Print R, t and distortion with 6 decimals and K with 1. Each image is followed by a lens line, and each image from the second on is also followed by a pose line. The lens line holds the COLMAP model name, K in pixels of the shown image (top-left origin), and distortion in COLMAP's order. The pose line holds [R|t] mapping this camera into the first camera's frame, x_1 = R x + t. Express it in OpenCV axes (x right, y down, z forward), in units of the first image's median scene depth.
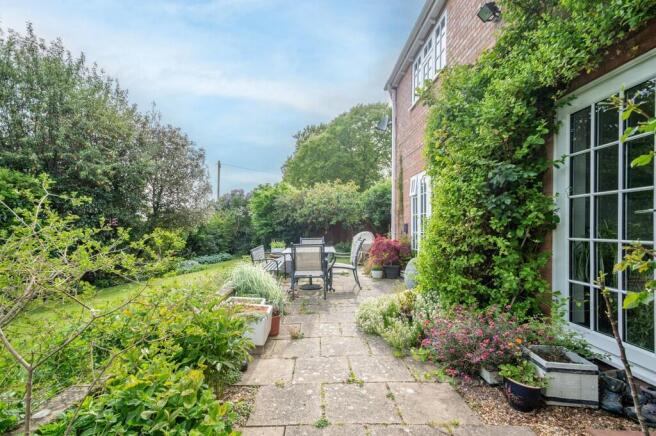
lens RADIAL K [[295.8, 0, 328.0], [0, 295.8, 218.0], [0, 0, 1]] dist [0.048226, 0.000137]
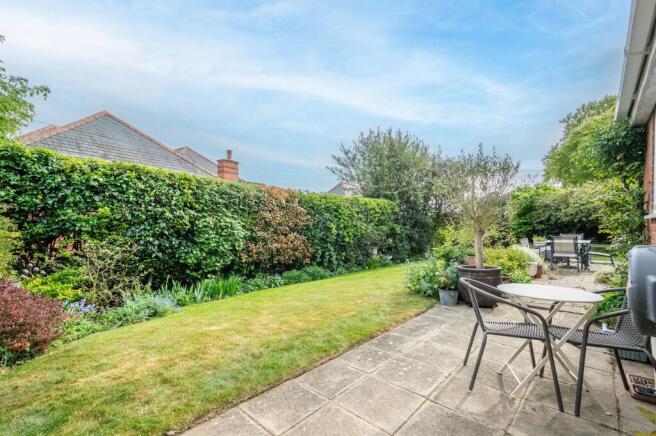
lens RADIAL K [[295.8, 0, 328.0], [0, 295.8, 218.0], [0, 0, 1]] dist [0.048226, 0.000137]
pose [[0.712505, -0.019386, -0.701399, 0.089907], [0.023918, 0.999708, -0.003335, -0.018399], [0.701259, -0.014400, 0.712761, -0.517281]]
